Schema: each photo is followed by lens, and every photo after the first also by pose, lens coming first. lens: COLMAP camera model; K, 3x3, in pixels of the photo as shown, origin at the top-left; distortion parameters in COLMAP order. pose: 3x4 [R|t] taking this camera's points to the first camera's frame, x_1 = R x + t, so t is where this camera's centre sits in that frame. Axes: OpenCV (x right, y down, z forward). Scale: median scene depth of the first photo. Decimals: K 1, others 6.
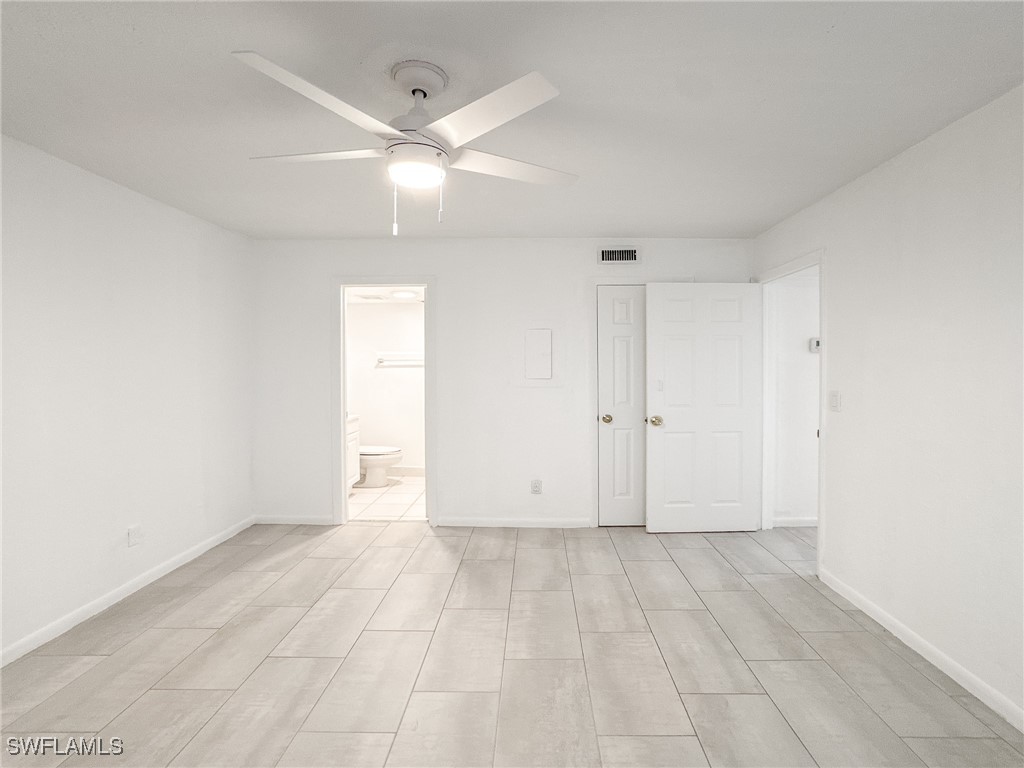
lens RADIAL K [[427.2, 0, 509.1], [0, 427.2, 368.3], [0, 0, 1]] dist [-0.038525, 0.017577]
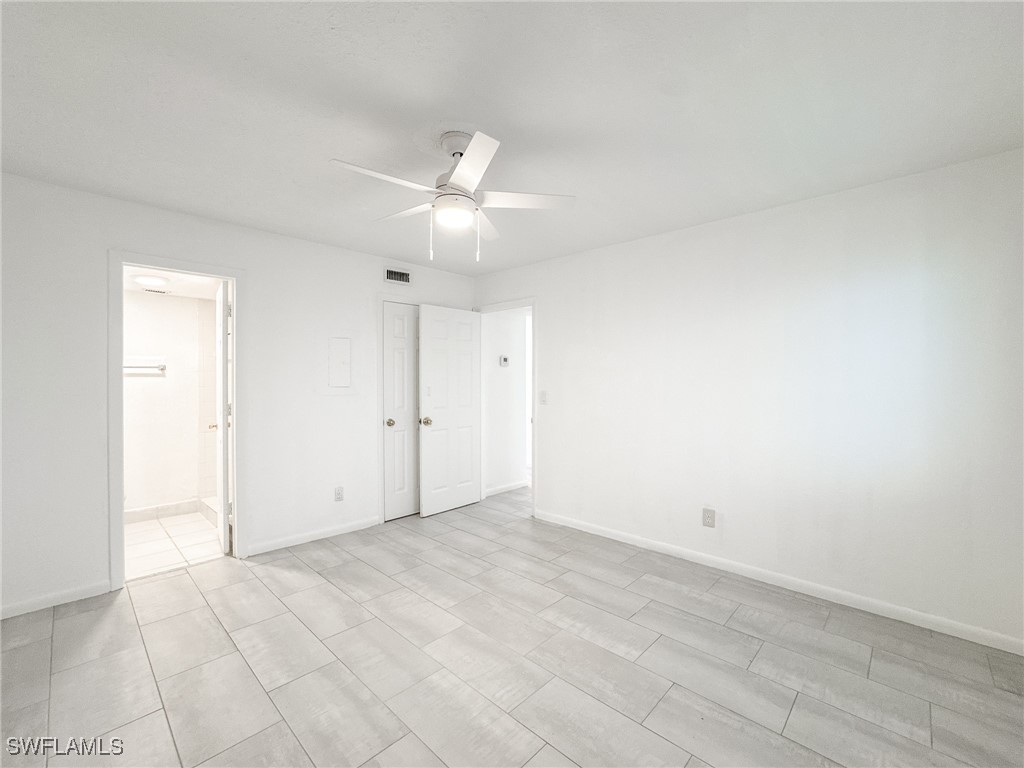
lens RADIAL K [[436.7, 0, 512.0], [0, 436.7, 384.0], [0, 0, 1]] dist [-0.011338, 0.000692]
pose [[0.685262, -0.011672, 0.728203, -0.447300], [0.007617, 0.999932, 0.008859, 0.012633], [-0.728257, -0.000524, 0.685304, -0.007414]]
